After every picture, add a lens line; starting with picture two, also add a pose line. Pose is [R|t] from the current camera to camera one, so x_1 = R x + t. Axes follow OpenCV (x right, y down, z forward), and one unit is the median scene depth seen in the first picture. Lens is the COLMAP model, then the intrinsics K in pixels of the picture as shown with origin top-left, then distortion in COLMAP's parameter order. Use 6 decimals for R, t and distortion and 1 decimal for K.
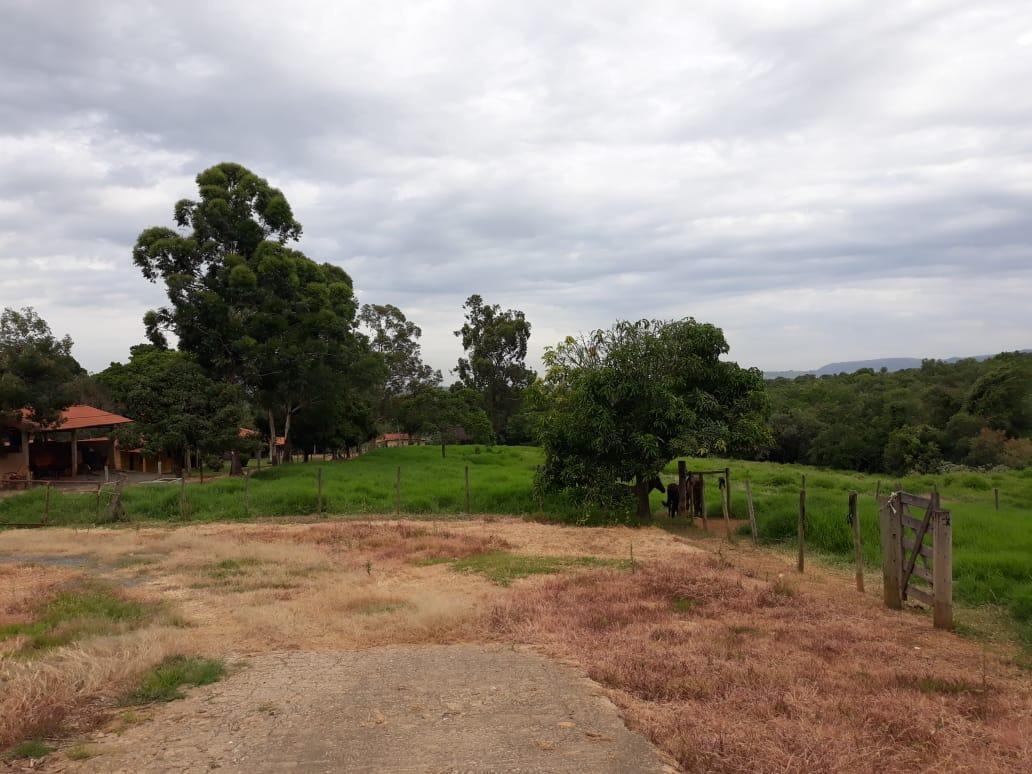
lens RADIAL K [[896.7, 0, 507.5], [0, 896.7, 358.6], [0, 0, 1]] dist [0.010146, 0.020271]
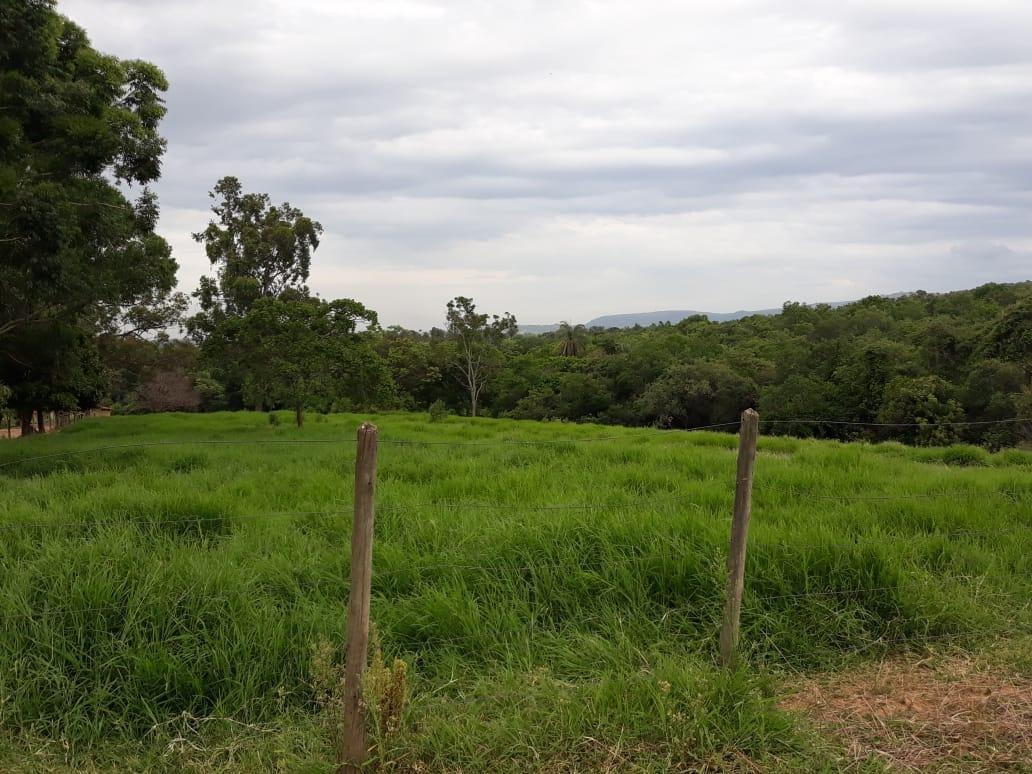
lens RADIAL K [[1134.7, 0, 516.0], [0, 1134.7, 387.0], [0, 0, 1]] dist [0.151262, -0.003912]
pose [[0.956969, 0.001587, 0.290187, -0.077698], [-0.021491, 0.997627, 0.065415, 0.019891], [-0.289394, -0.068836, 0.954732, 0.149999]]
